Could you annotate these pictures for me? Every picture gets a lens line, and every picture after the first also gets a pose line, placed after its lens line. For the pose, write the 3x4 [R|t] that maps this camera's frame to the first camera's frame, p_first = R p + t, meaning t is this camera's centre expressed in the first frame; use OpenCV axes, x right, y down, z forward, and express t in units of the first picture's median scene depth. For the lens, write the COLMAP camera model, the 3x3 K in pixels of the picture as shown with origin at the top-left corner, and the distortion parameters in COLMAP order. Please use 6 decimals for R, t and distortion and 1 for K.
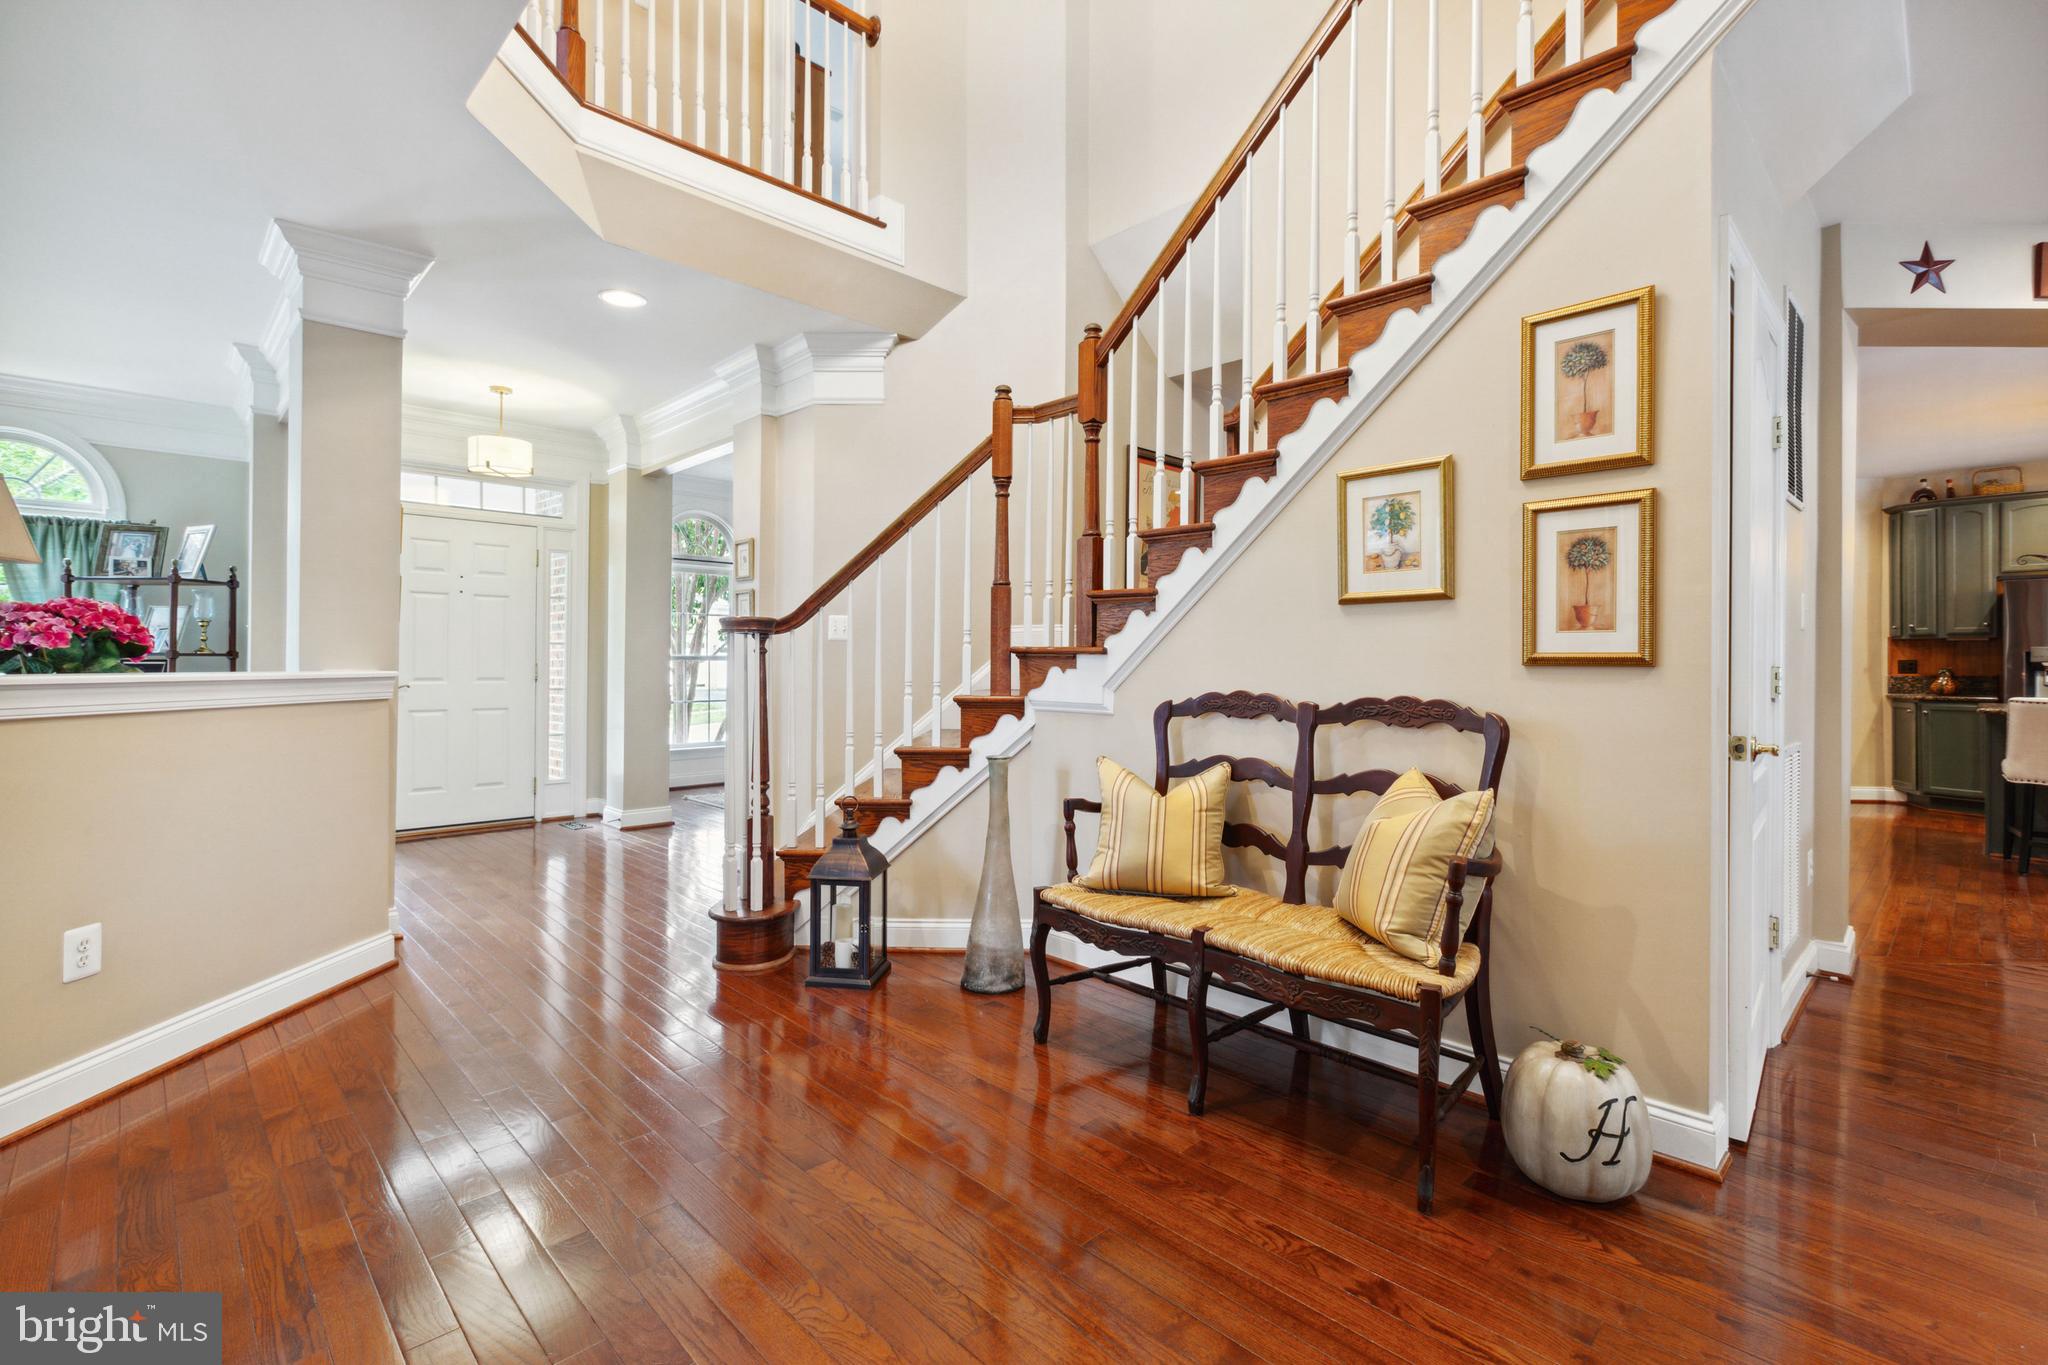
lens RADIAL K [[923.5, 0, 1017.4], [0, 923.5, 674.8], [0, 0, 1]] dist [0.002311, -0.000134]
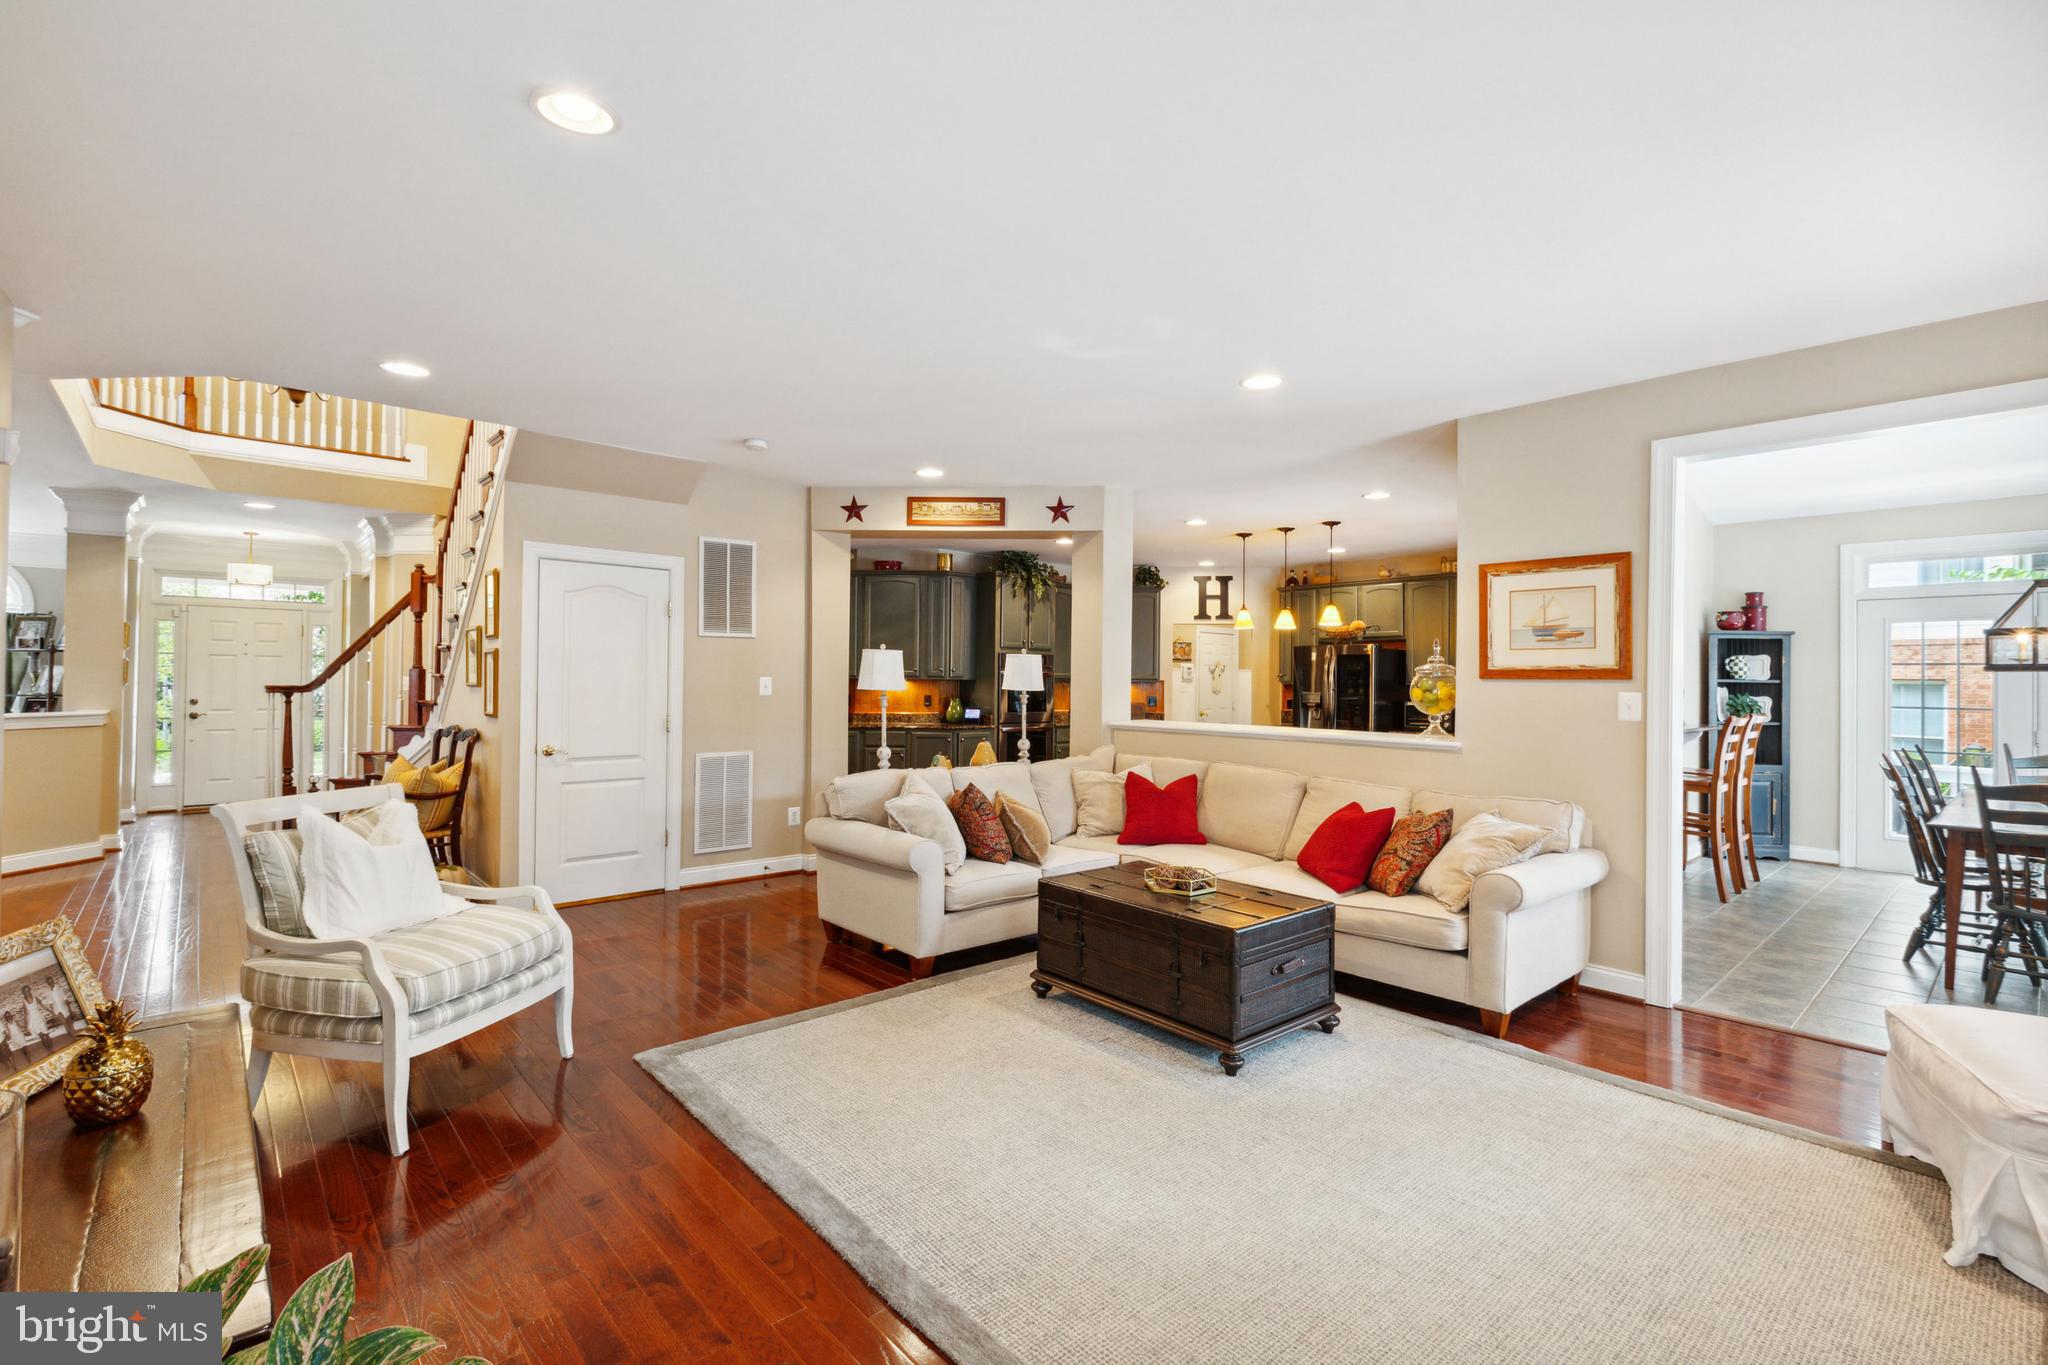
lens RADIAL K [[923.5, 0, 1016.1], [0, 923.5, 682.2], [0, 0, 1]] dist [0.002311, -0.000134]
pose [[0.999285, 0.001340, -0.037788, 1.312982], [-0.001766, 0.999935, -0.011248, -0.047929], [0.037770, 0.011307, 0.999222, -0.884547]]
